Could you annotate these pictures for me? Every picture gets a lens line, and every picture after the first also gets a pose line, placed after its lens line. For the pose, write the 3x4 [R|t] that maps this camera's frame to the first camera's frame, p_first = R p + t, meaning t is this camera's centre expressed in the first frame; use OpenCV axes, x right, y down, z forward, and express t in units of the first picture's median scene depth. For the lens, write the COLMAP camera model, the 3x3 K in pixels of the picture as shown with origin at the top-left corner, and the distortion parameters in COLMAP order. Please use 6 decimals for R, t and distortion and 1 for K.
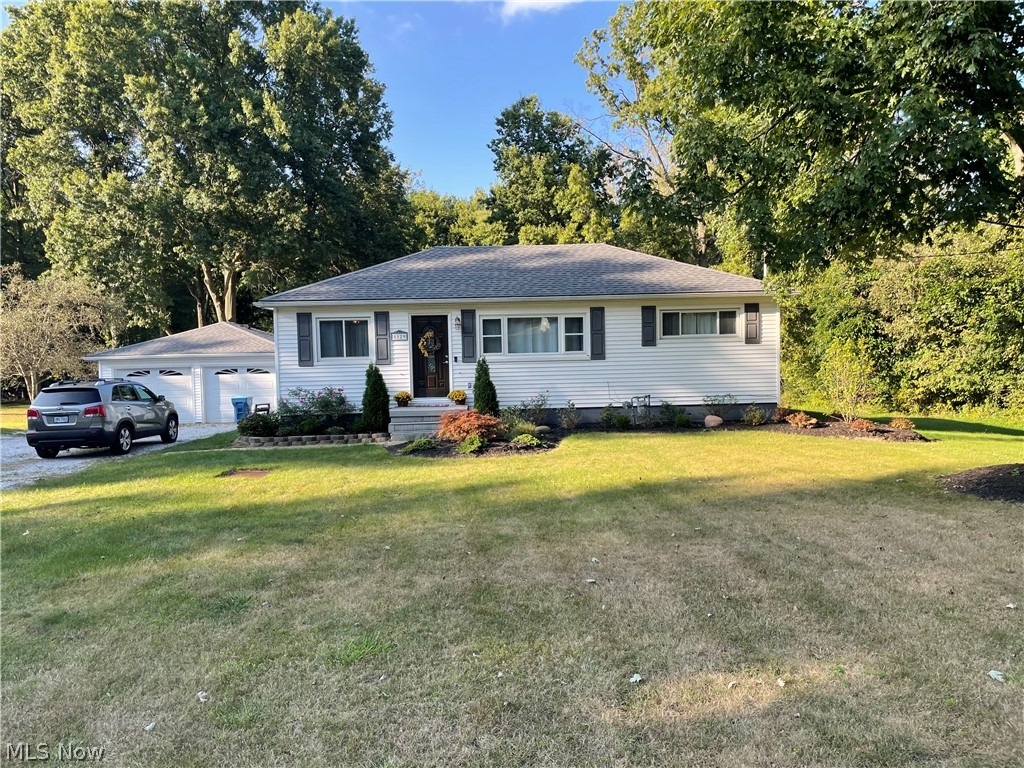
lens RADIAL K [[774.2, 0, 512.1], [0, 774.2, 376.3], [0, 0, 1]] dist [0.098375, -0.150550]
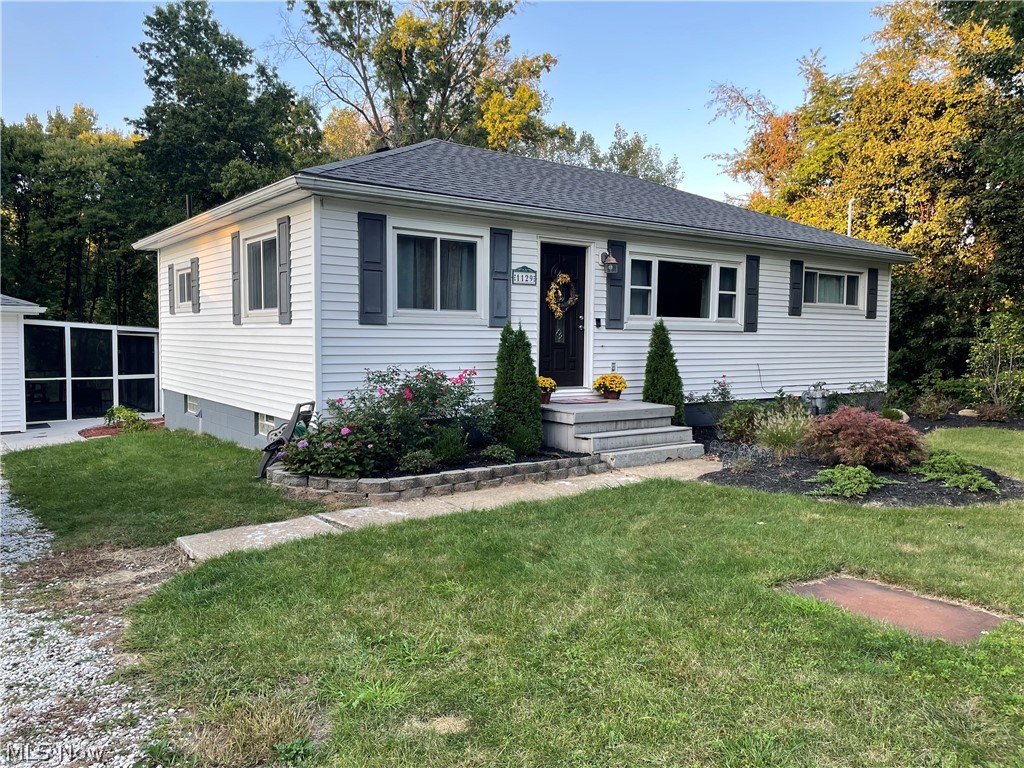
lens RADIAL K [[774.2, 0, 512.1], [0, 774.2, 376.3], [0, 0, 1]] dist [0.098375, -0.150550]
pose [[0.855464, 0.006274, 0.517824, -0.434644], [-0.020710, 0.999541, 0.022102, 0.006931], [-0.517448, -0.029631, 0.855201, 0.526911]]
